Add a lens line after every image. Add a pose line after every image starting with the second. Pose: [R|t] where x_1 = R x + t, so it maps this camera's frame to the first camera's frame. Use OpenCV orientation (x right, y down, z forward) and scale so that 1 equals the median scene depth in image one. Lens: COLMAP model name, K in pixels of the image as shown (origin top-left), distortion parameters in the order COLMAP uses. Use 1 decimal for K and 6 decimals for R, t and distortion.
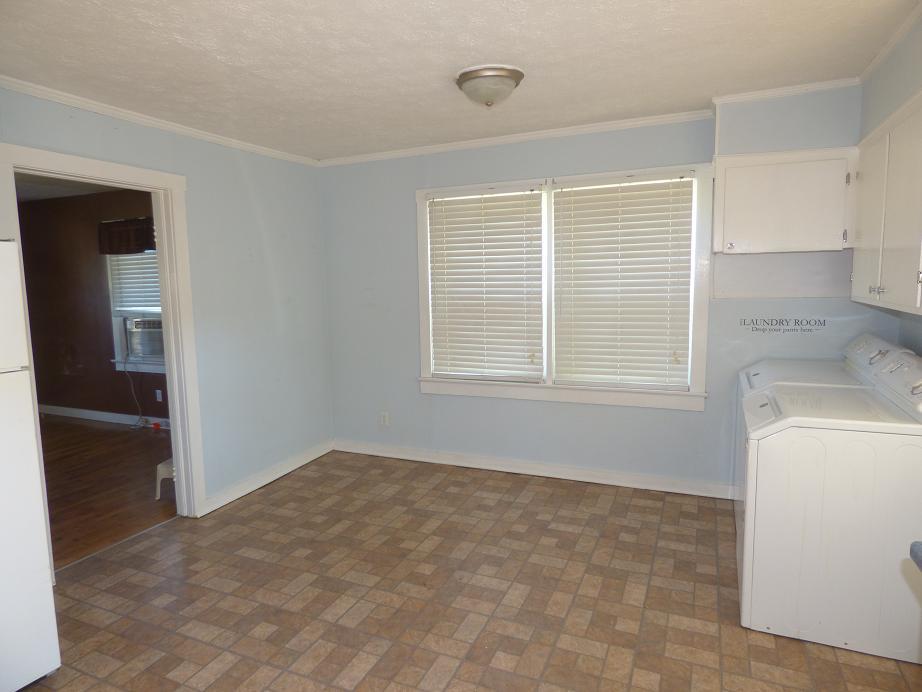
lens RADIAL K [[546.4, 0, 465.2], [0, 546.4, 342.1], [0, 0, 1]] dist [-0.018511, -0.001821]
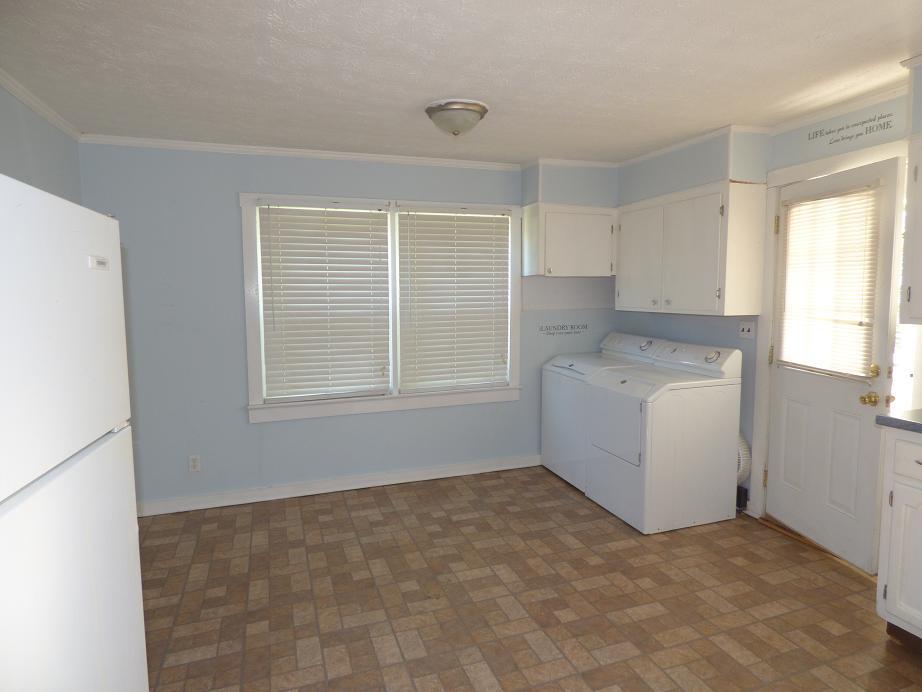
lens RADIAL K [[546.4, 0, 465.2], [0, 546.4, 342.1], [0, 0, 1]] dist [-0.018511, -0.001821]
pose [[0.729451, -0.047764, 0.682364, -0.511890], [0.072991, 0.997299, -0.008218, -0.005900], [-0.680128, 0.055801, 0.730967, 0.149575]]
